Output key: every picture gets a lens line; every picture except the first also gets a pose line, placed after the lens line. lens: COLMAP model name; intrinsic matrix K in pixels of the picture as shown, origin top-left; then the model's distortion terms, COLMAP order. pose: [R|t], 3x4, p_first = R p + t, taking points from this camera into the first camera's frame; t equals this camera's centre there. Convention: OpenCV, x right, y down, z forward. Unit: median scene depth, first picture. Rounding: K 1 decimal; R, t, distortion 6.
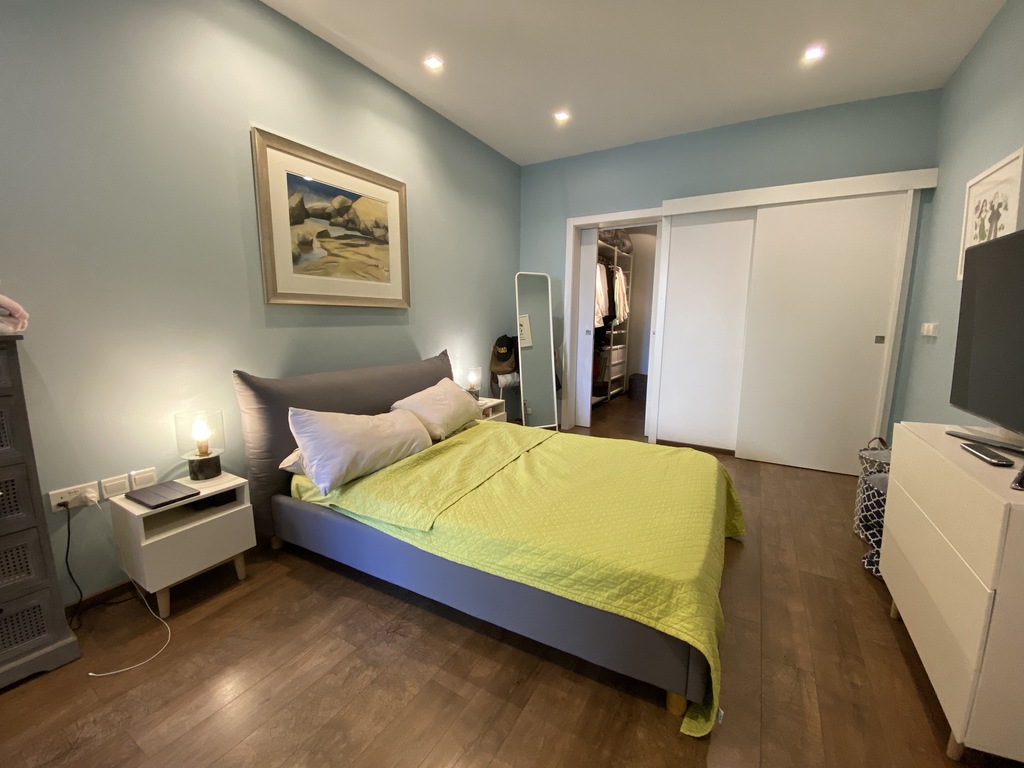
lens RADIAL K [[421.0, 0, 511.3], [0, 421.0, 384.1], [0, 0, 1]] dist [-0.014346, -0.000596]
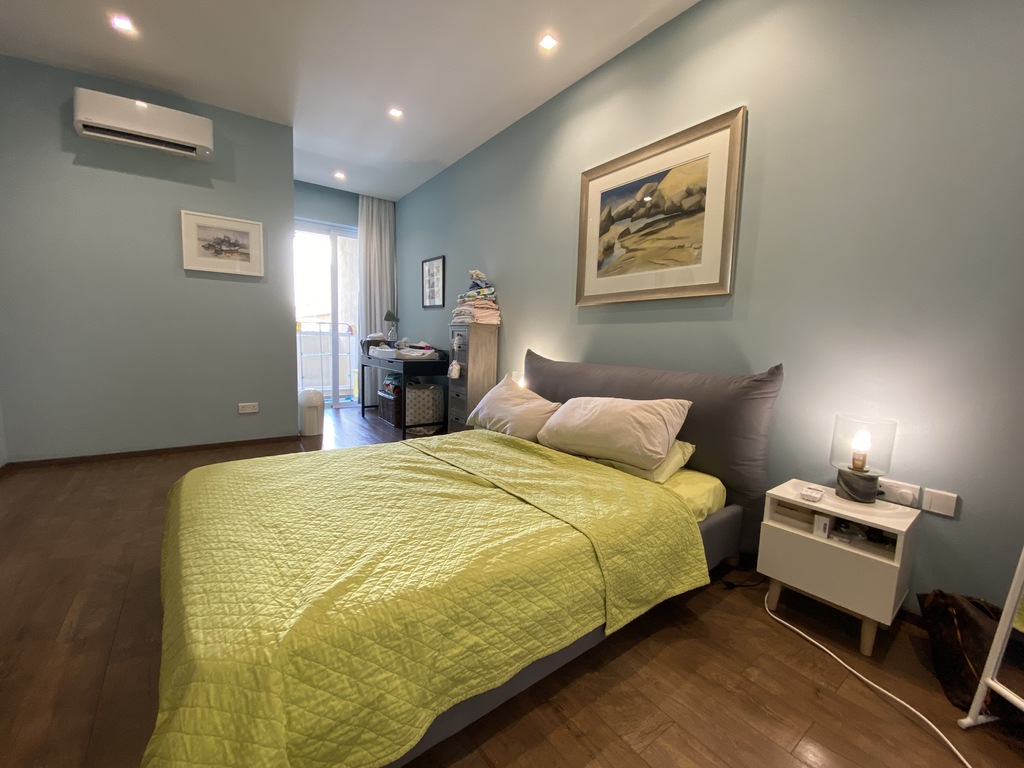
lens RADIAL K [[421.0, 0, 512.2], [0, 421.0, 385.7], [0, 0, 1]] dist [-0.014346, -0.000596]
pose [[-0.421660, 0.098874, -0.901347, 0.611769], [-0.155249, 0.971487, 0.179195, -0.129552], [0.893365, 0.215493, -0.394287, 1.188954]]
